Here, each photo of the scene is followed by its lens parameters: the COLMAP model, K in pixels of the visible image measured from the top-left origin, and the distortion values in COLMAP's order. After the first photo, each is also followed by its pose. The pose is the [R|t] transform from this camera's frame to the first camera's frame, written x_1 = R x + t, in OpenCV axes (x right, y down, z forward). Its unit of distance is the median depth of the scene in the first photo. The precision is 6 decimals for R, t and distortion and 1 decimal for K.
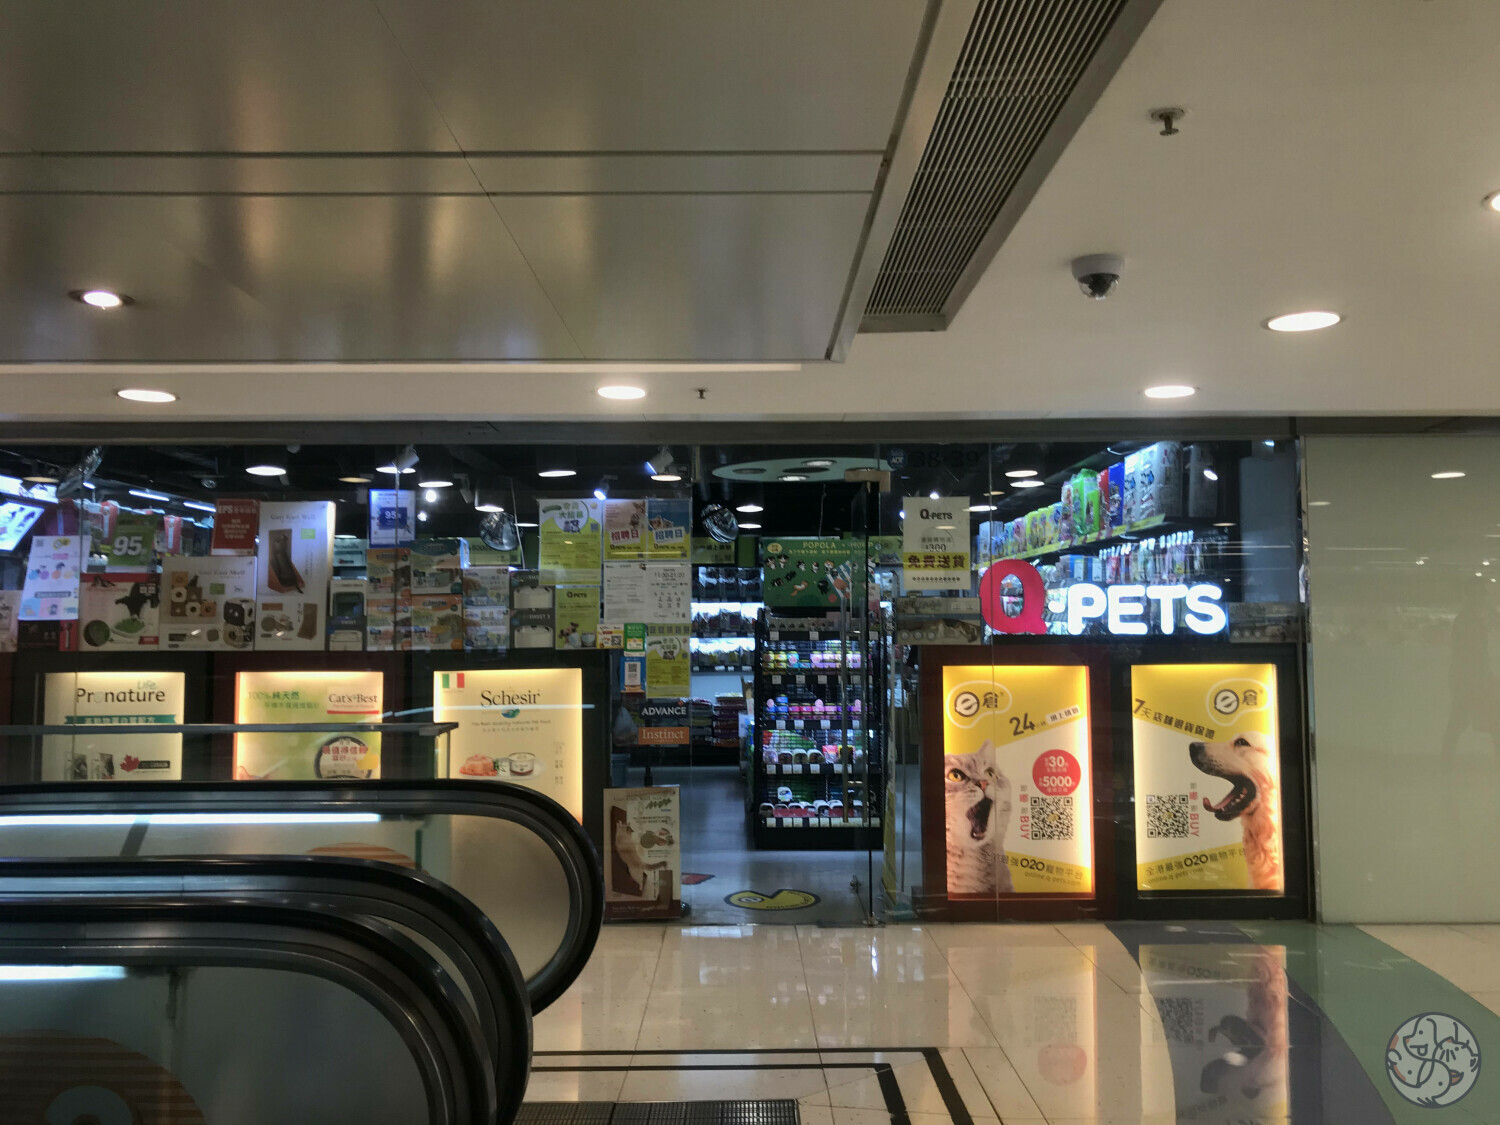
lens RADIAL K [[1215.8, 0, 750.0], [0, 1215.8, 562.5], [0, 0, 1]] dist [-0.010339, -0.002224]
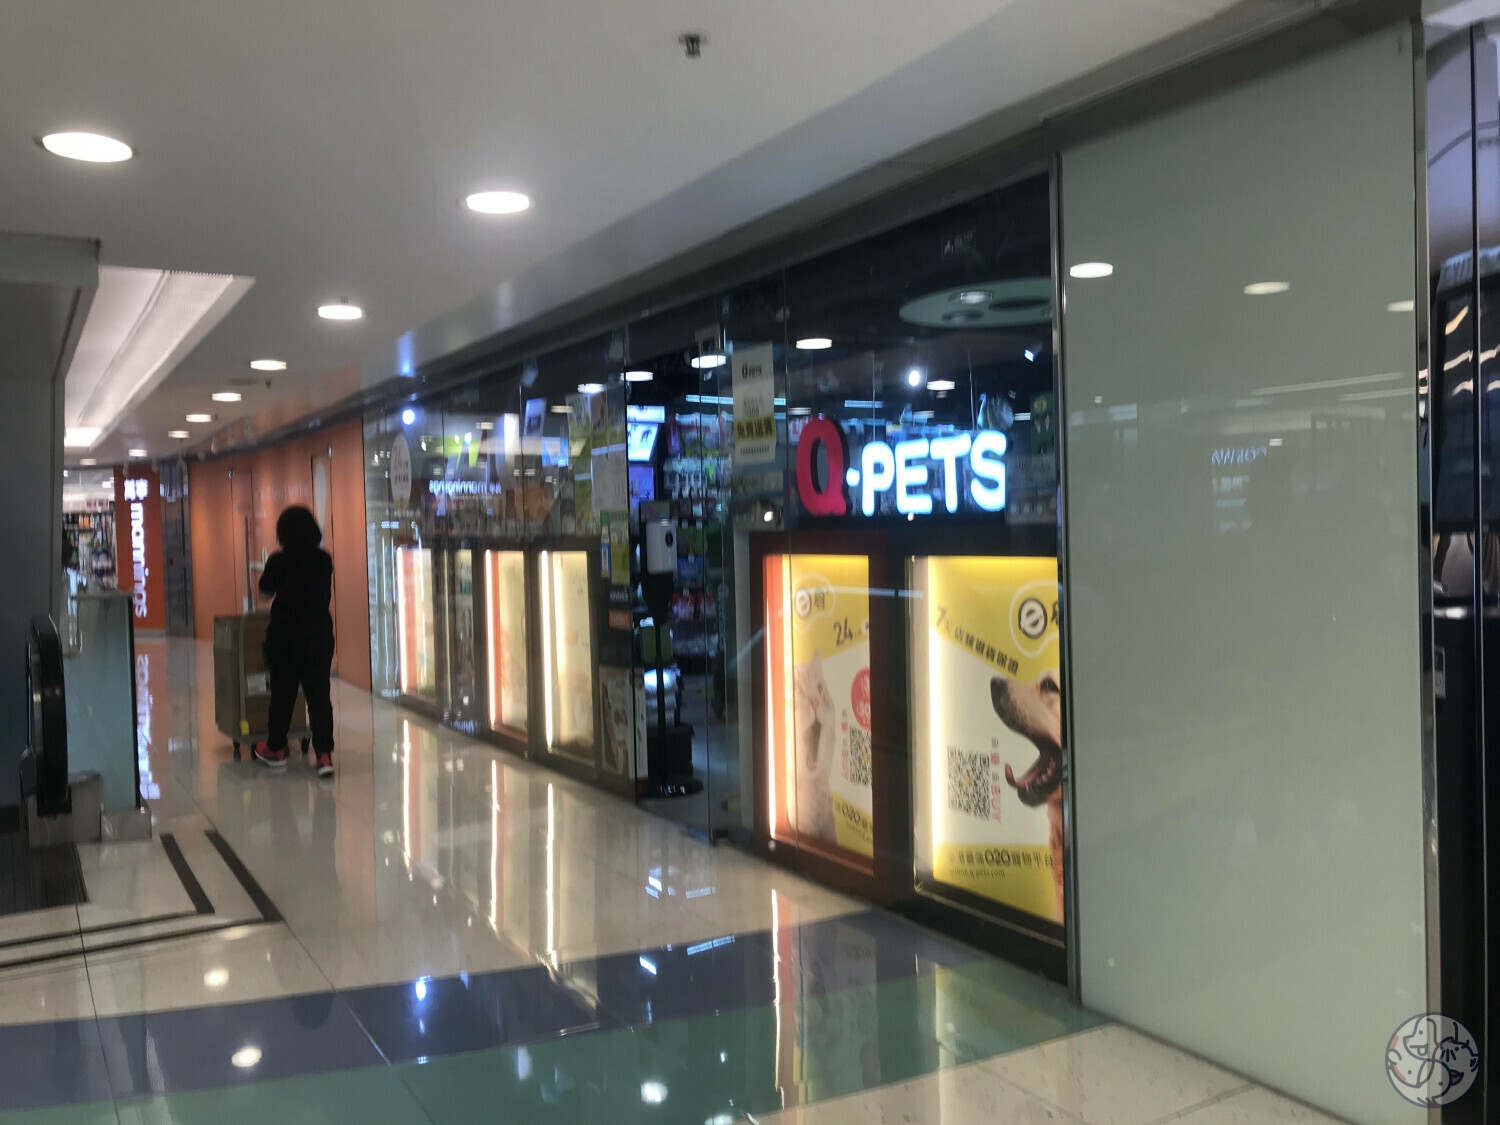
lens RADIAL K [[1253.2, 0, 750.0], [0, 1253.2, 562.5], [0, 0, 1]] dist [0.111656, -0.000802]
pose [[0.493105, 0.017047, -0.869803, 0.887439], [0.072146, 0.995563, 0.060412, 0.037386], [0.866973, -0.092542, 0.489687, 0.565651]]
